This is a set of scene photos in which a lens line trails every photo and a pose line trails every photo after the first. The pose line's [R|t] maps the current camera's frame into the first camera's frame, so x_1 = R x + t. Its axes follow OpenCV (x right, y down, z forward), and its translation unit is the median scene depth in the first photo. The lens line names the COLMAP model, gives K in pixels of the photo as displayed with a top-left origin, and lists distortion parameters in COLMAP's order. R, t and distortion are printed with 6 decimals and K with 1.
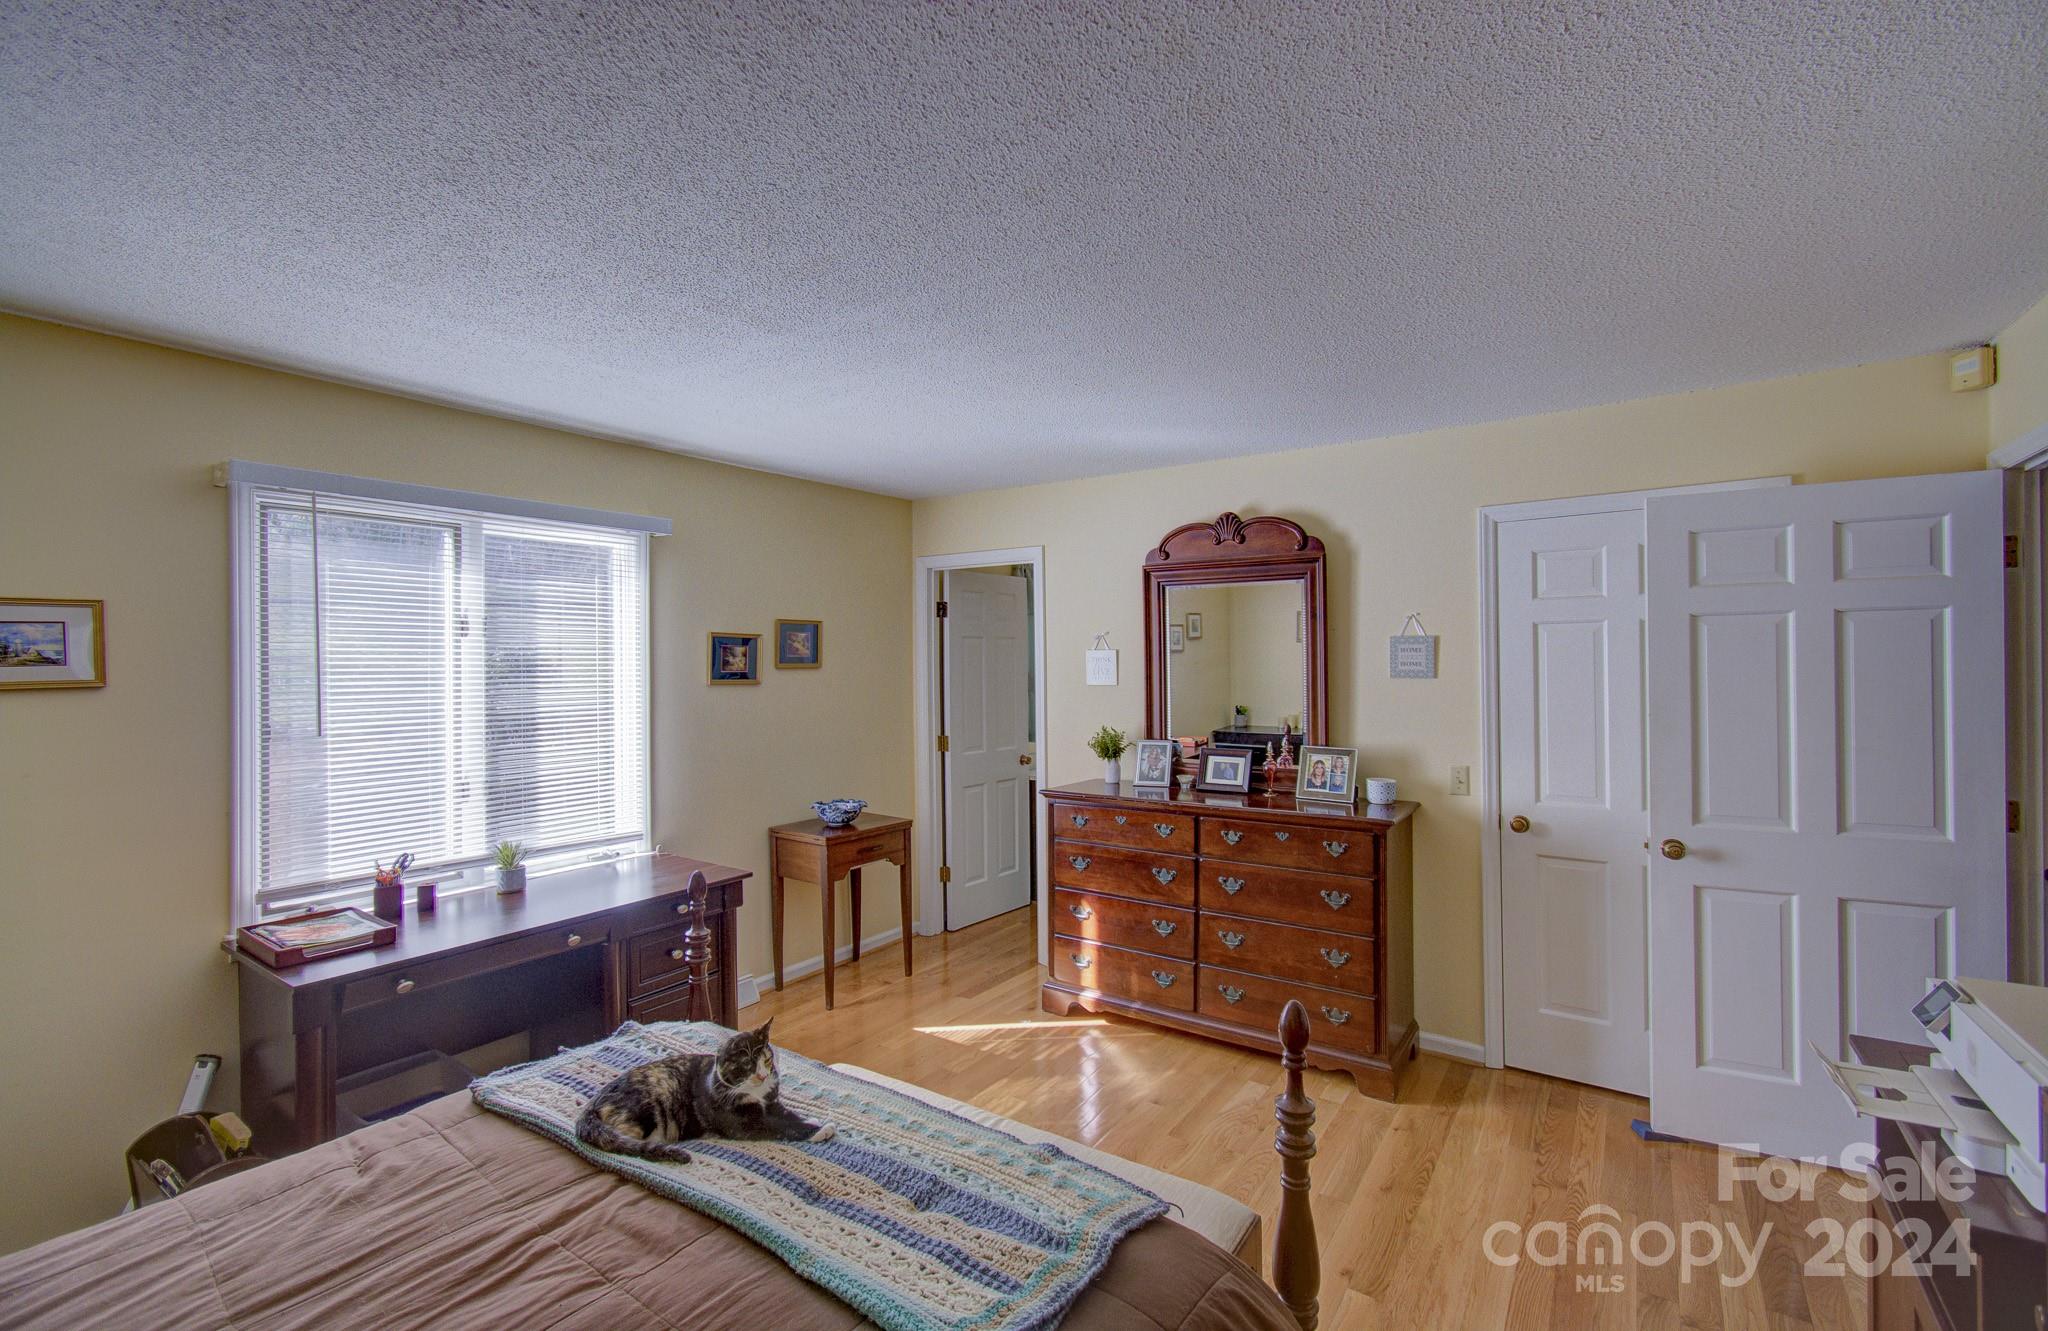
lens RADIAL K [[883.1, 0, 1002.4], [0, 883.1, 669.2], [0, 0, 1]] dist [-0.015824, 0.000406]
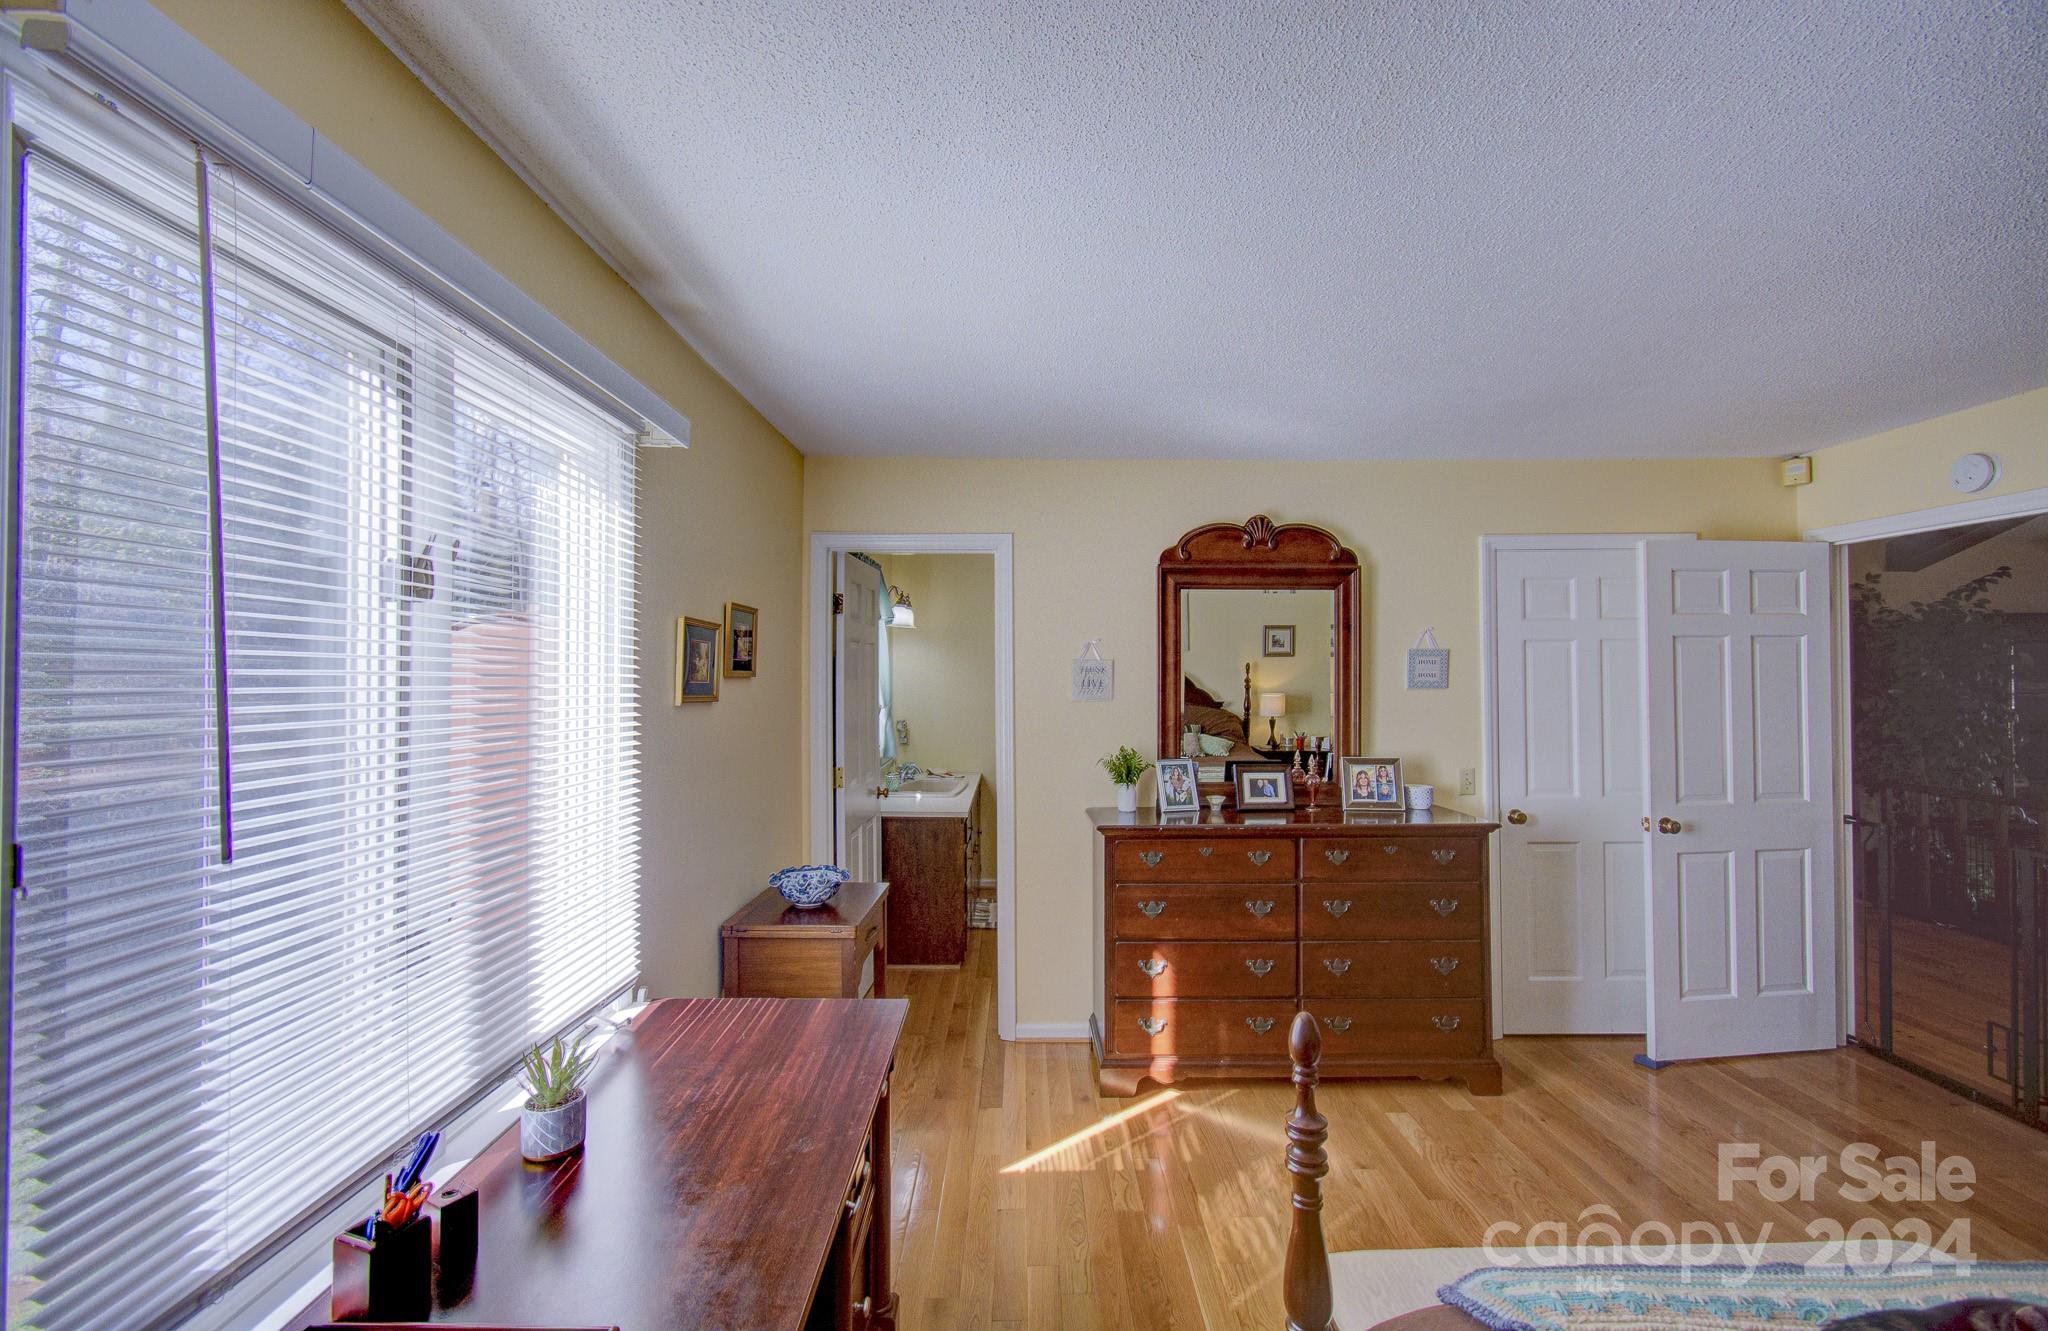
lens RADIAL K [[883.1, 0, 1032.2], [0, 883.1, 661.3], [0, 0, 1]] dist [-0.015824, 0.000406]
pose [[0.811557, 0.016645, 0.584037, -0.513622], [-0.000207, 0.999602, -0.028200, 0.006786], [-0.584274, 0.022765, 0.811237, 0.385193]]
